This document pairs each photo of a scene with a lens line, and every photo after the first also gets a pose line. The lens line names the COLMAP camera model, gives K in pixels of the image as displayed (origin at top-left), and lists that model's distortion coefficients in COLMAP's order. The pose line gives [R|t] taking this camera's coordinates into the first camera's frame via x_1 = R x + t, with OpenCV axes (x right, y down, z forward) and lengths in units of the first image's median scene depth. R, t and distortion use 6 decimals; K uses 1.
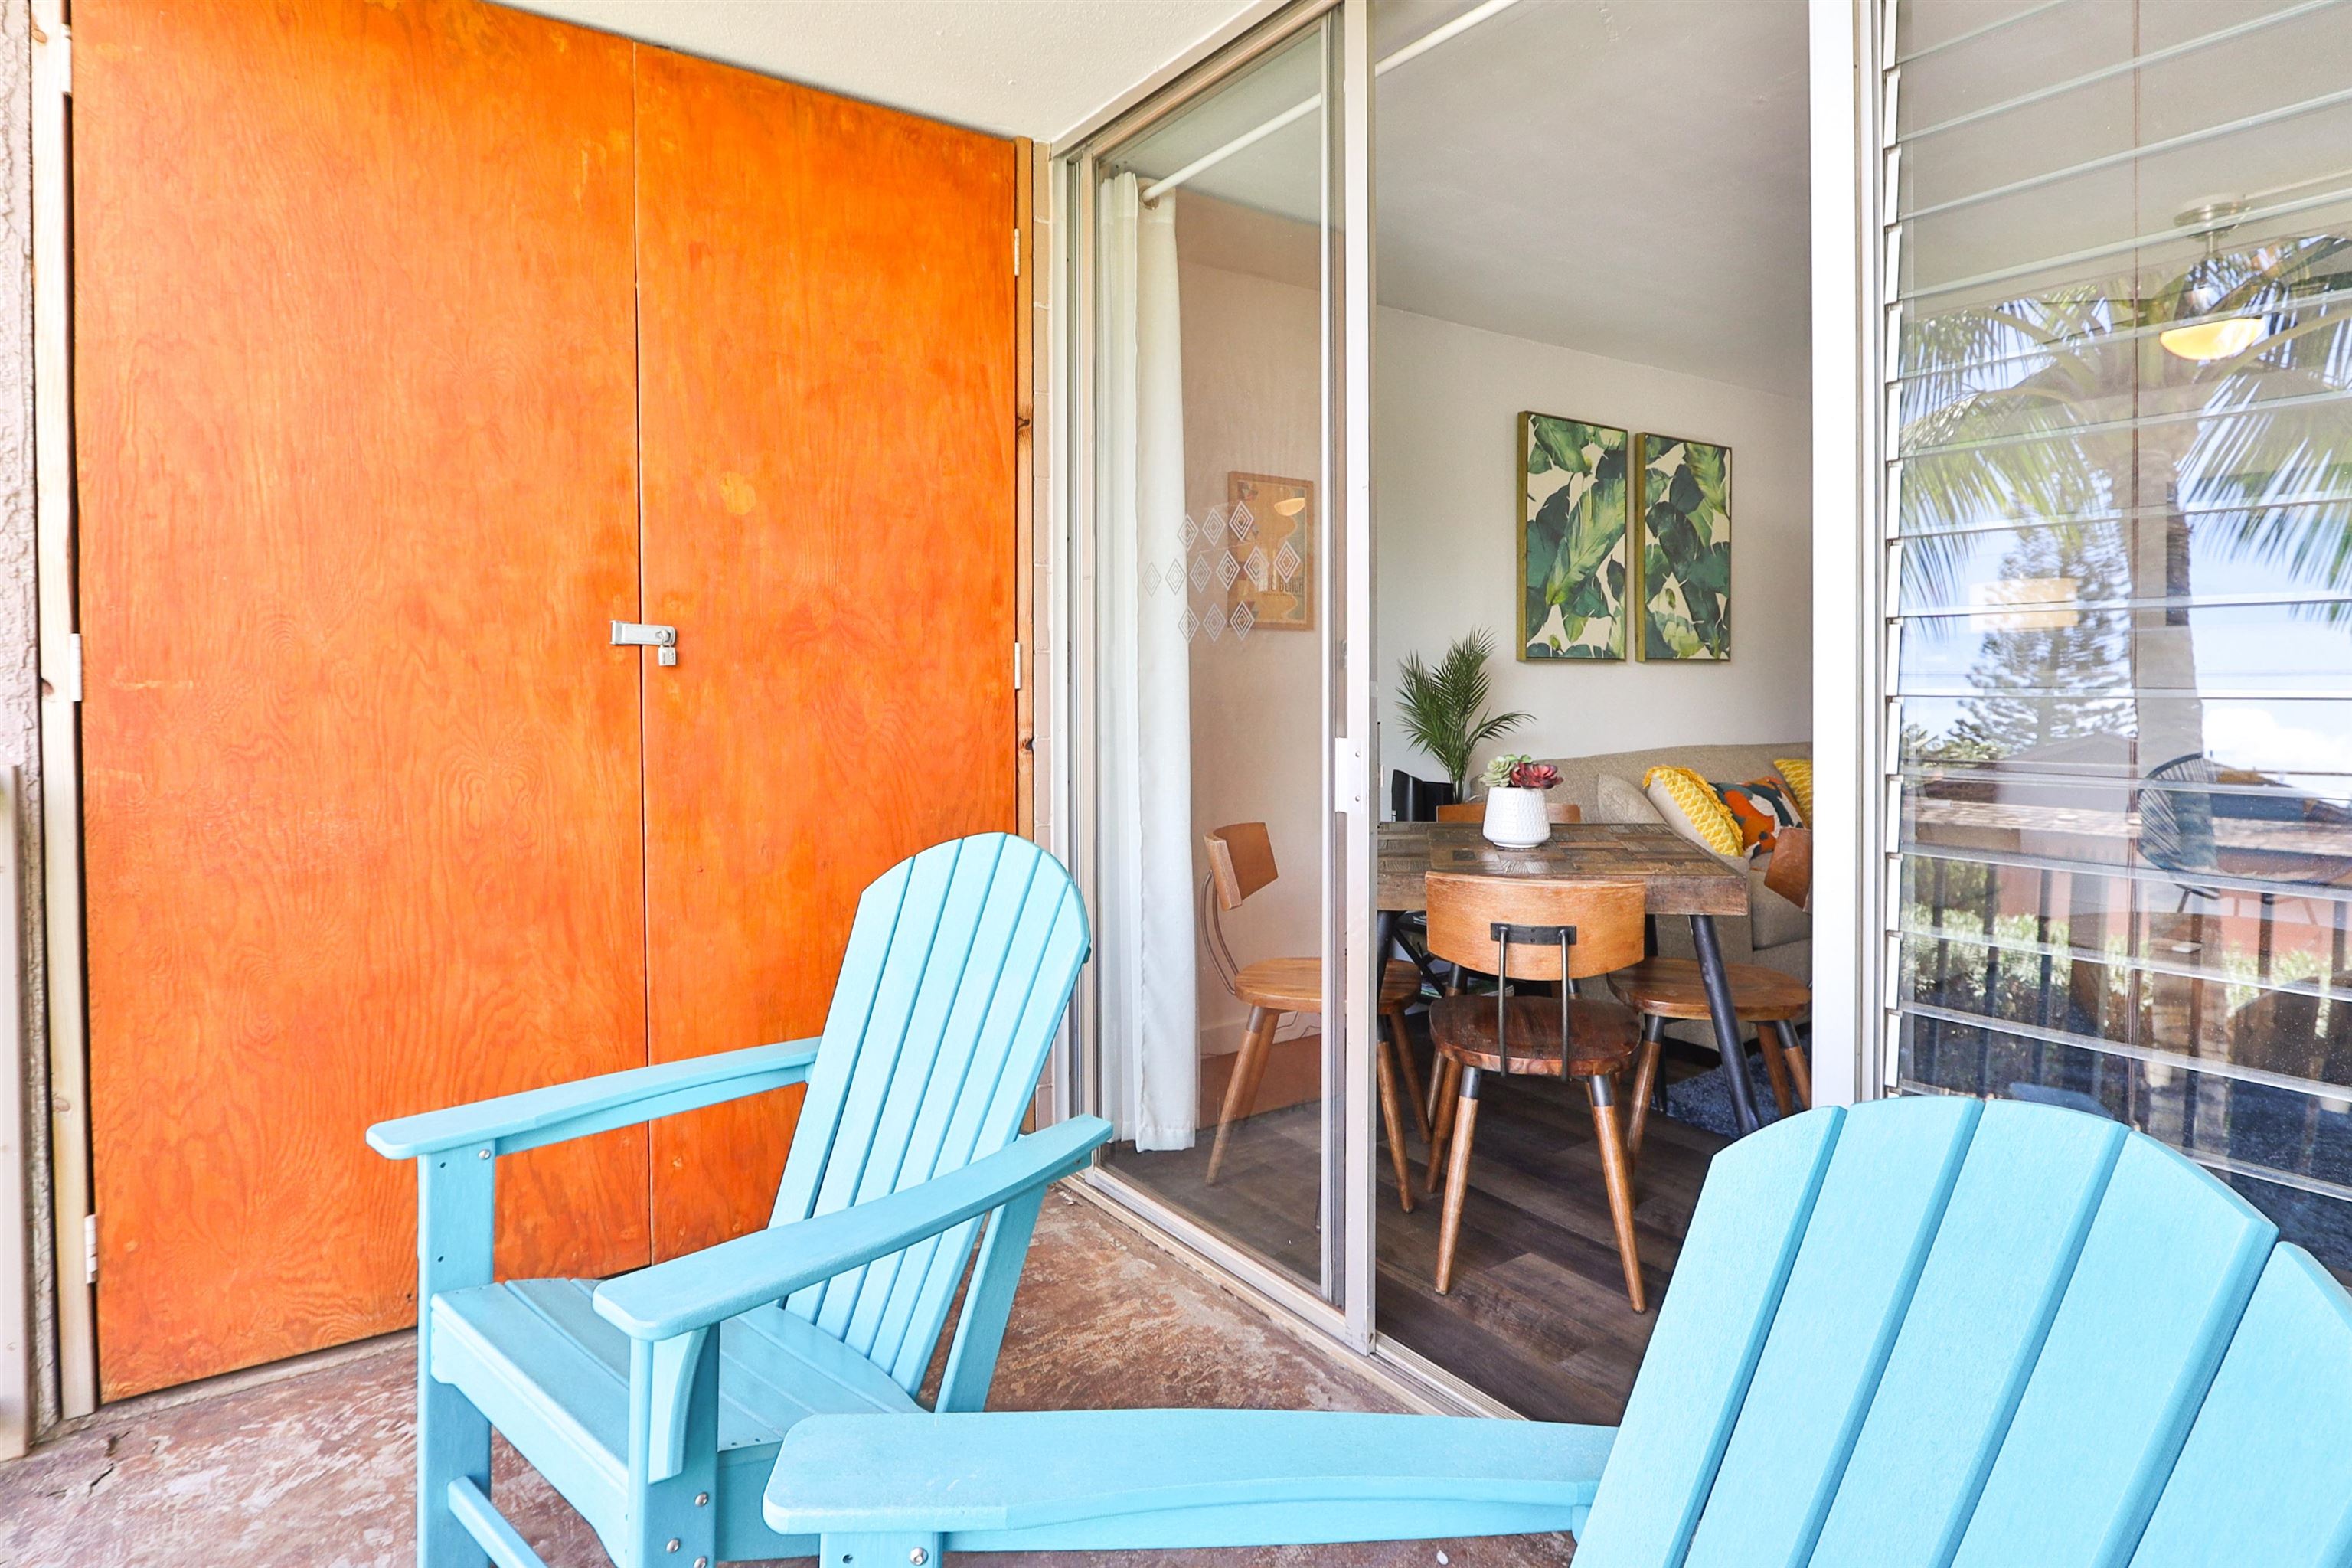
lens RADIAL K [[1251.2, 0, 1133.7], [0, 1251.2, 709.4], [0, 0, 1]] dist [-0.014913, 0.001992]
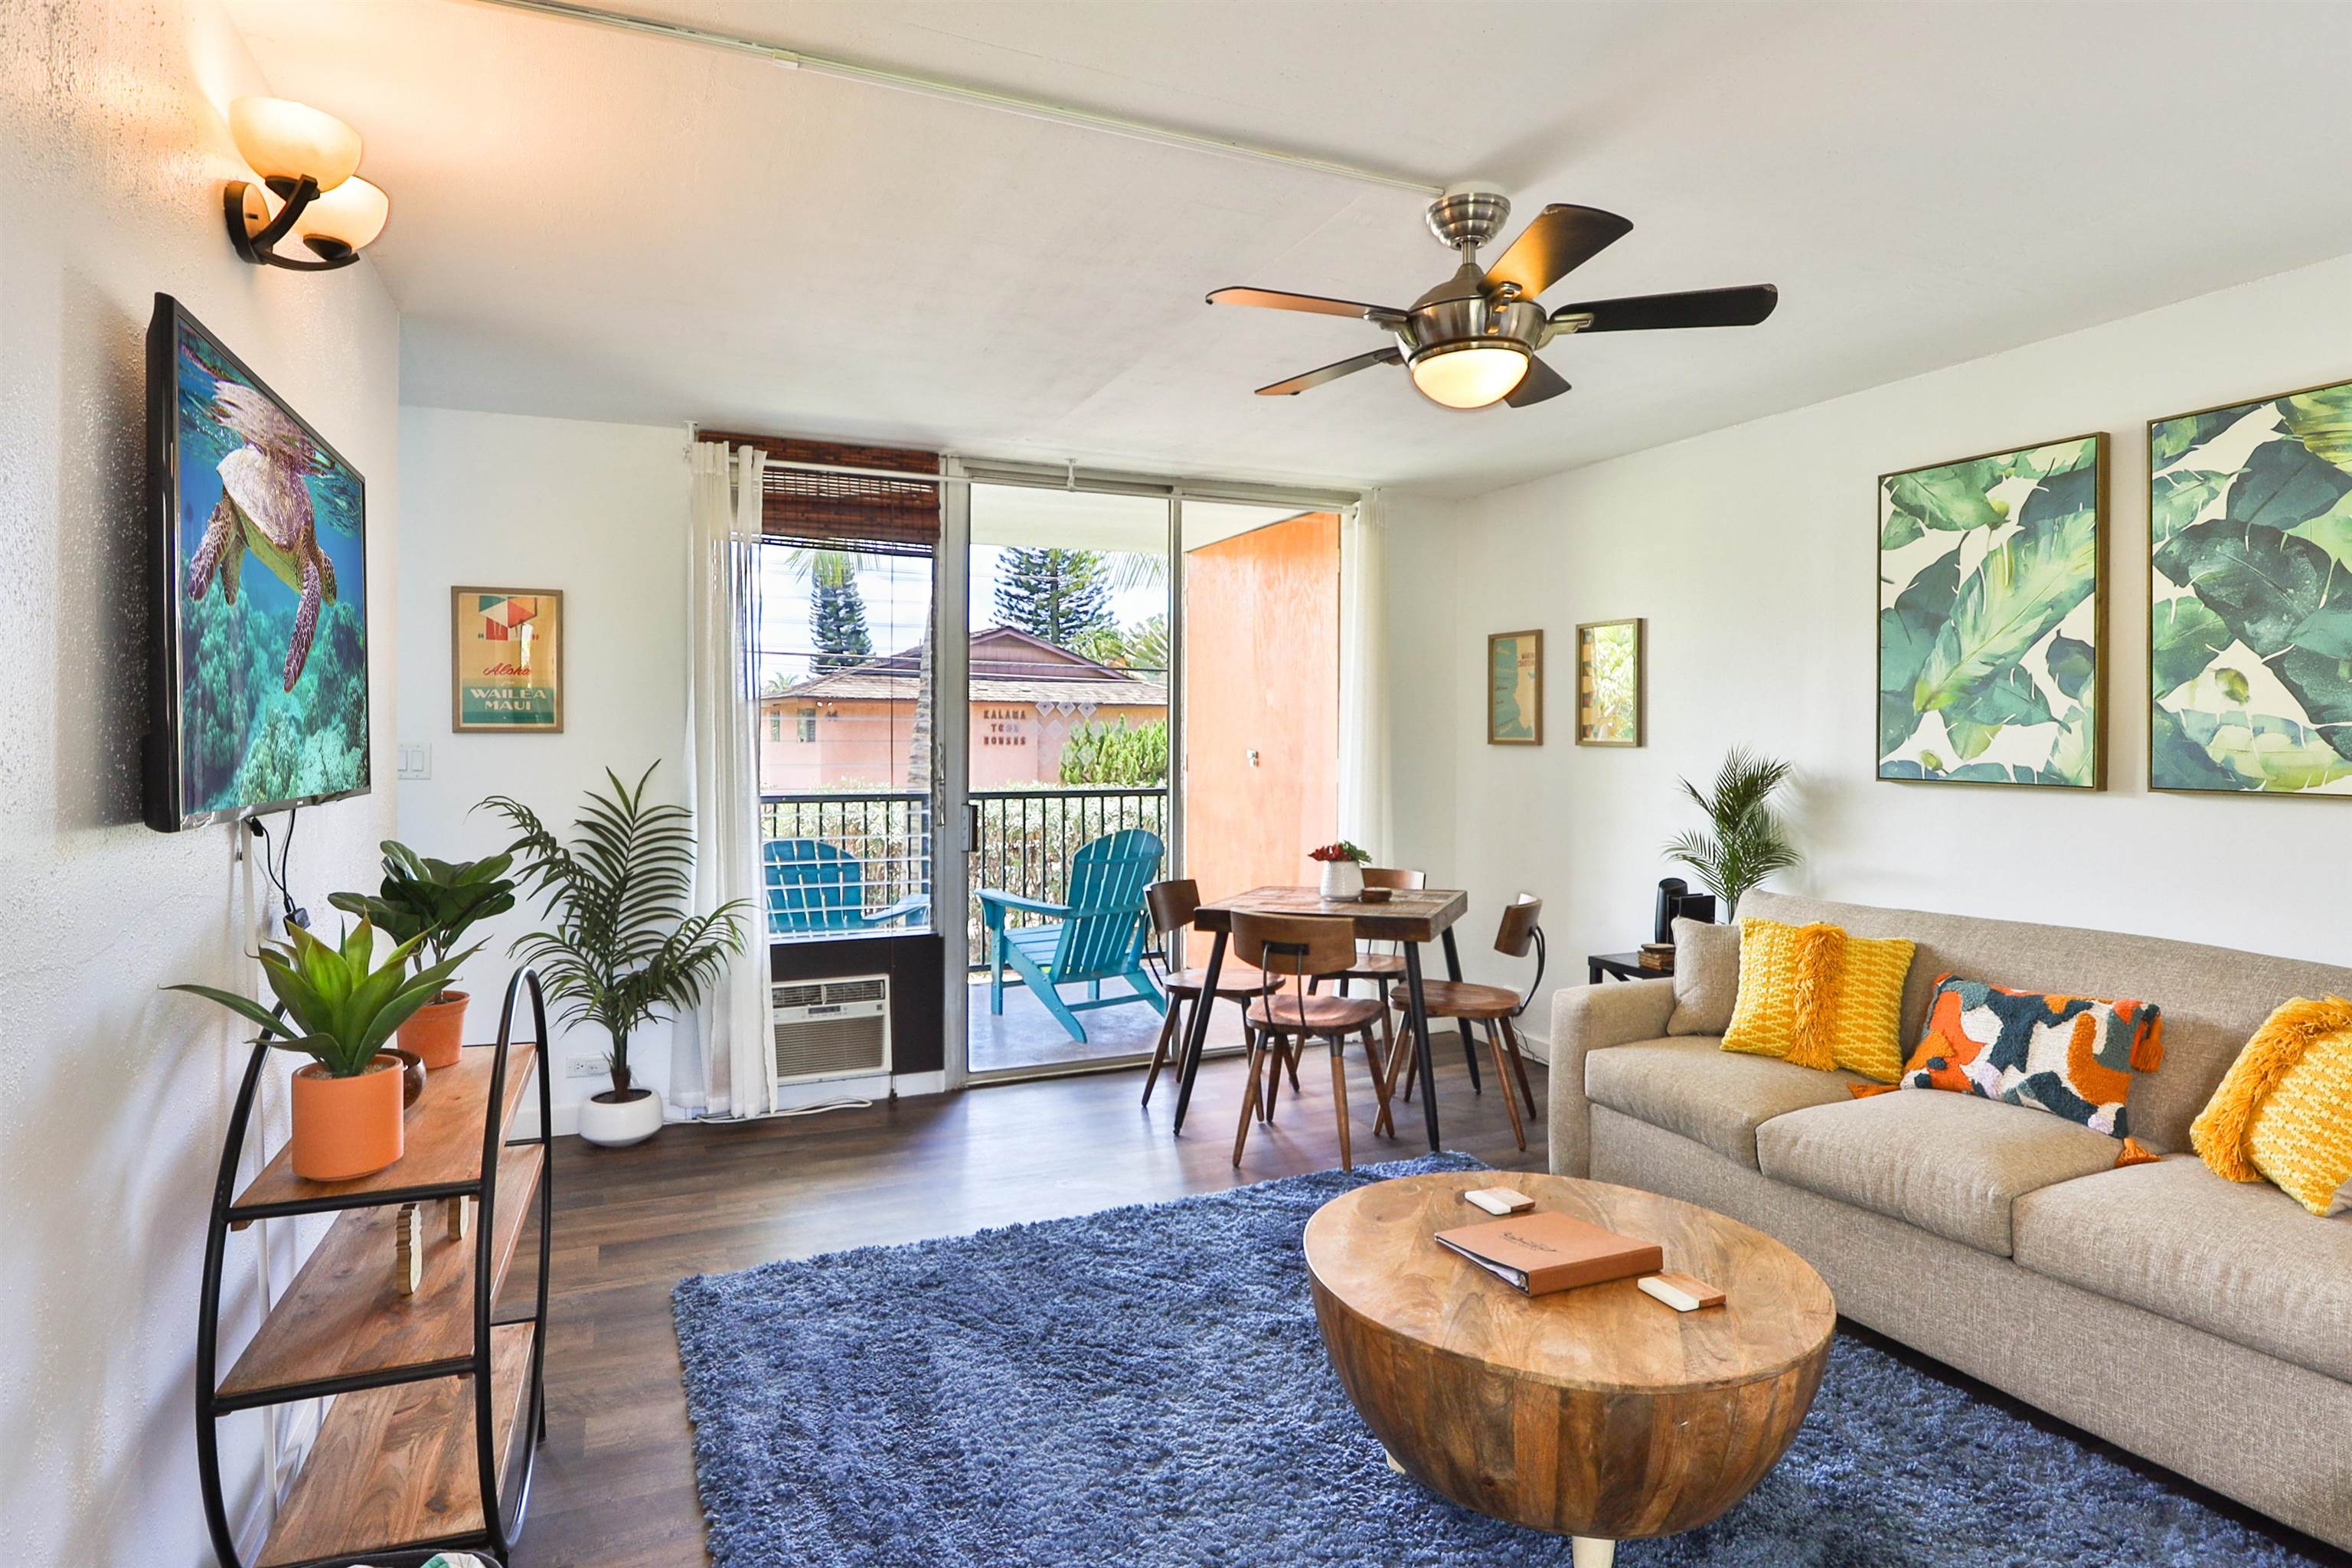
lens RADIAL K [[1236.4, 0, 1174.2], [0, 1236.4, 741.5], [0, 0, 1]] dist [-0.003570, -0.000015]
pose [[-0.177405, 0.014415, -0.984032, 1.119235], [-0.019168, 0.999652, 0.018099, -0.066902], [0.983951, 0.022073, -0.177067, 0.650815]]
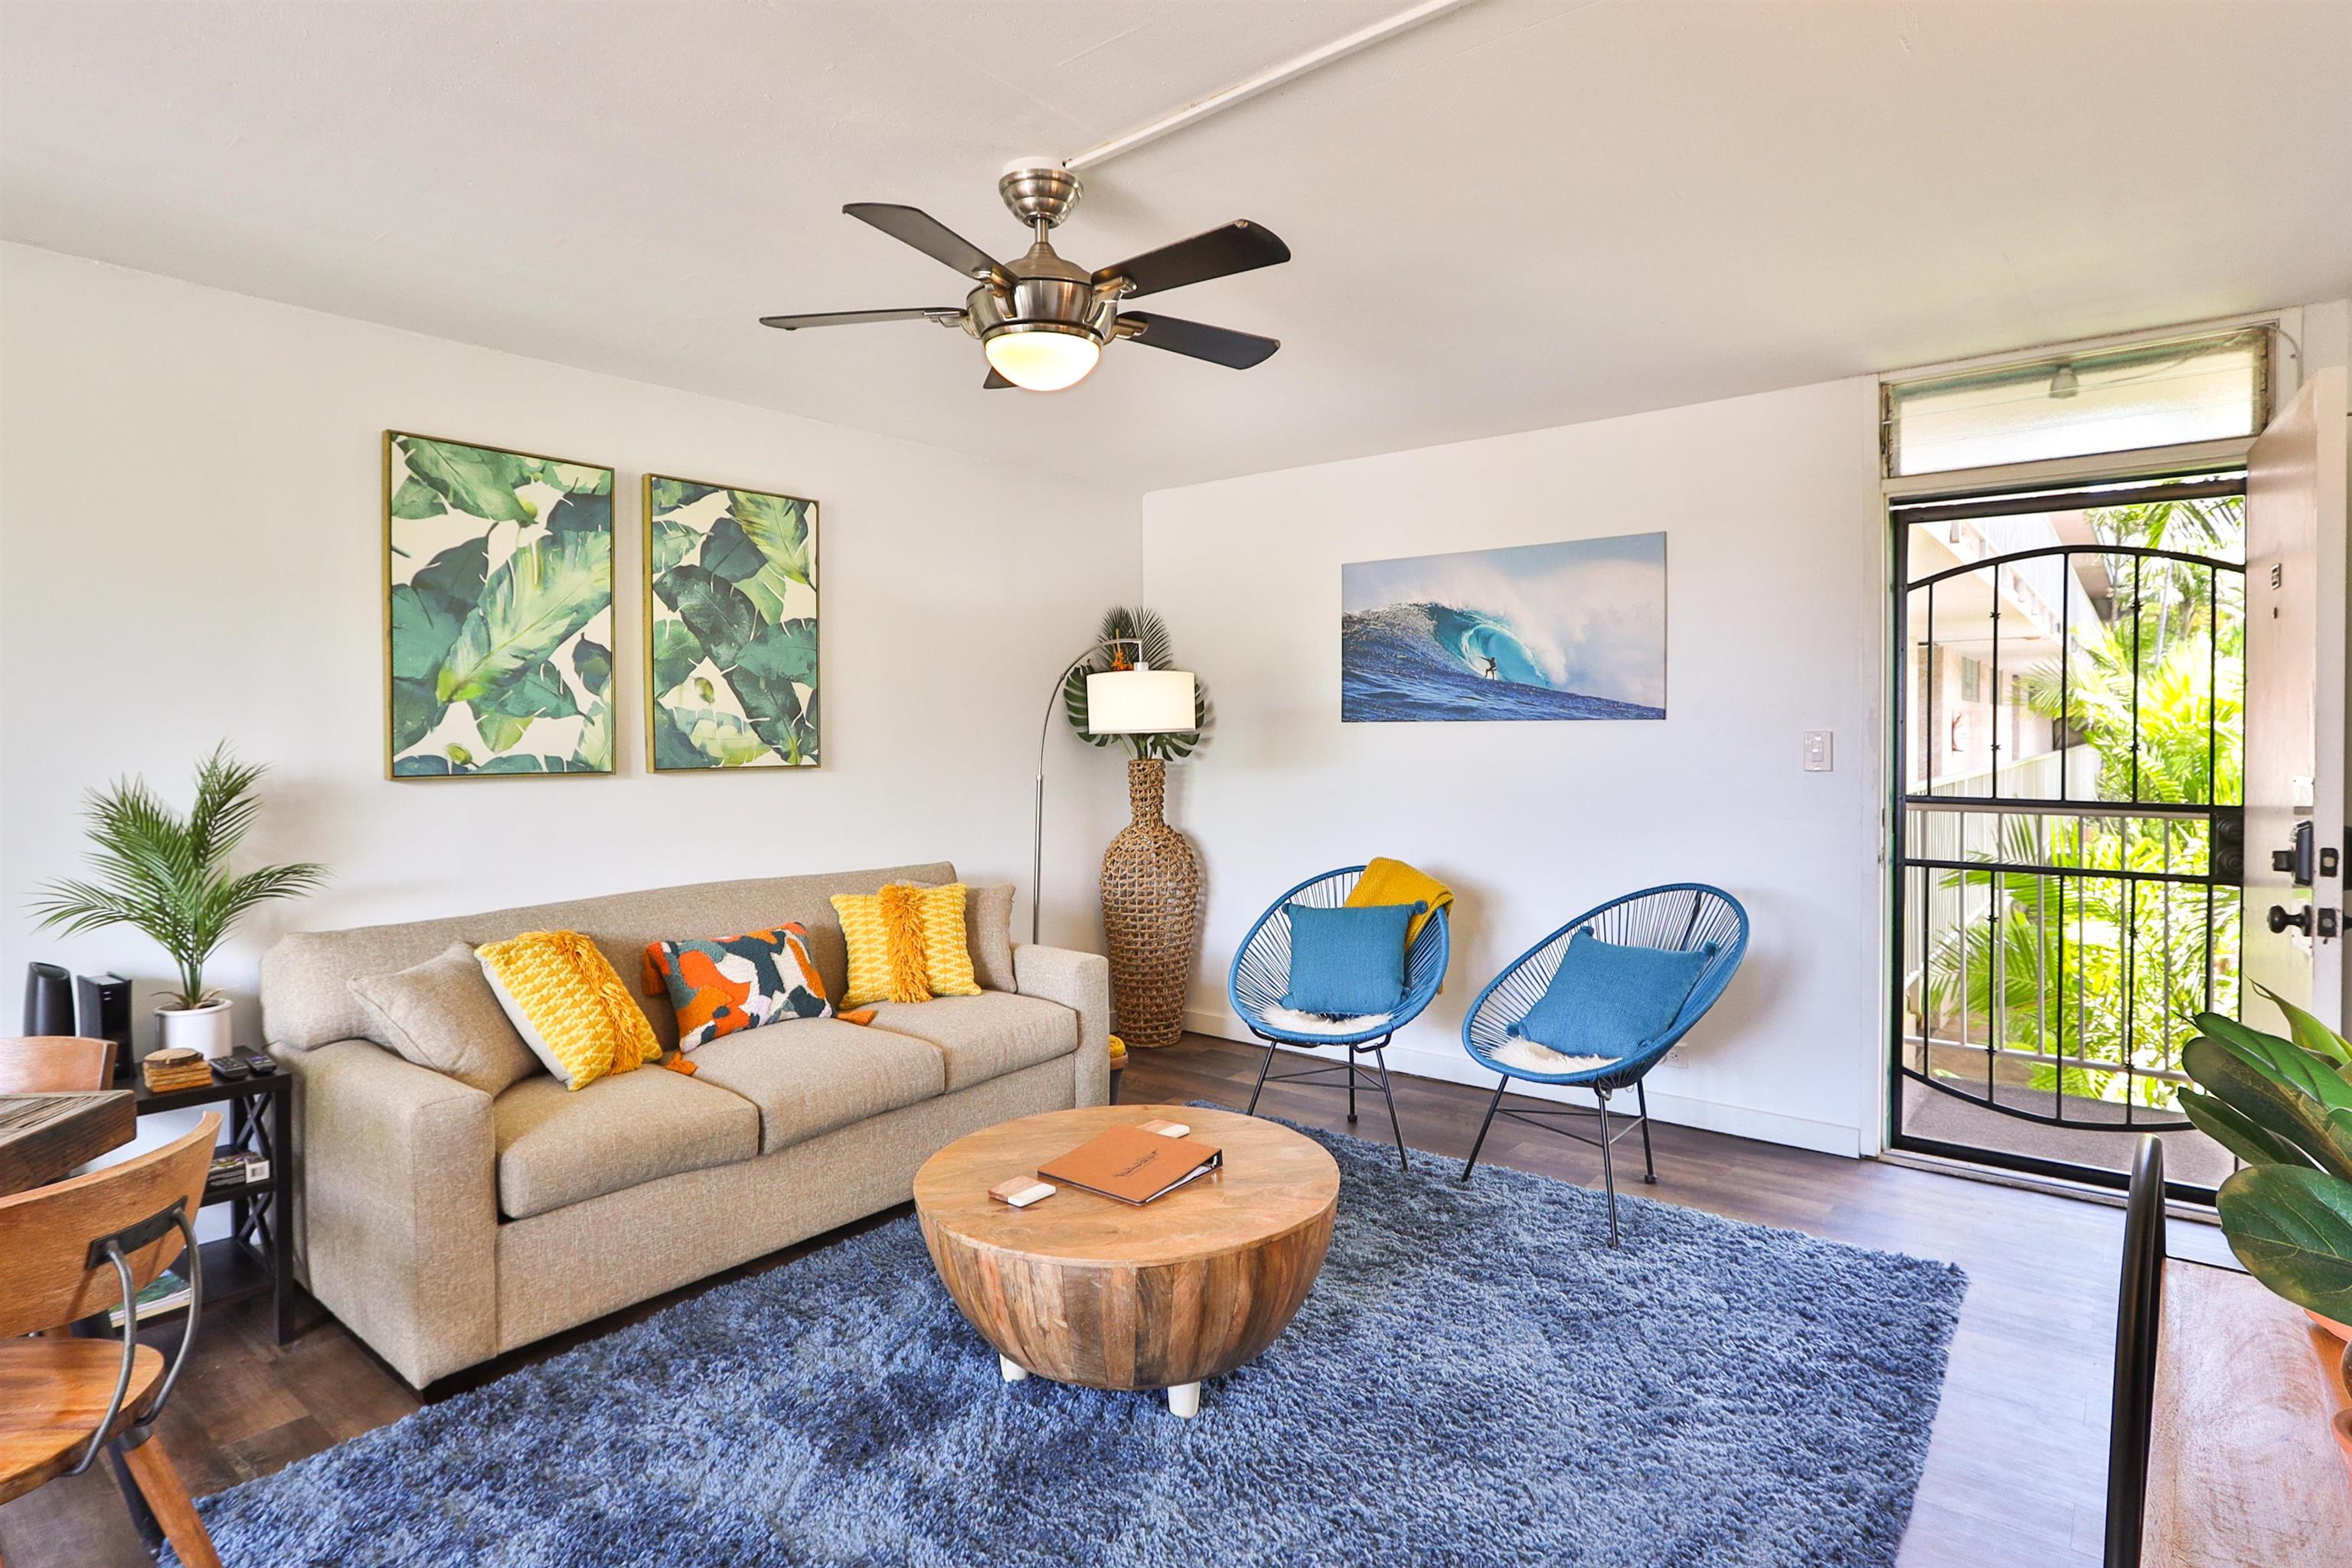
lens RADIAL K [[1228.7, 0, 1137.9], [0, 1228.7, 754.0], [0, 0, 1]] dist [-0.013179, 0.001175]
pose [[0.961992, -0.002453, 0.273068, 0.501853], [0.003745, 0.999984, -0.004211, -0.047024], [-0.273053, 0.005074, 0.961986, 0.202501]]
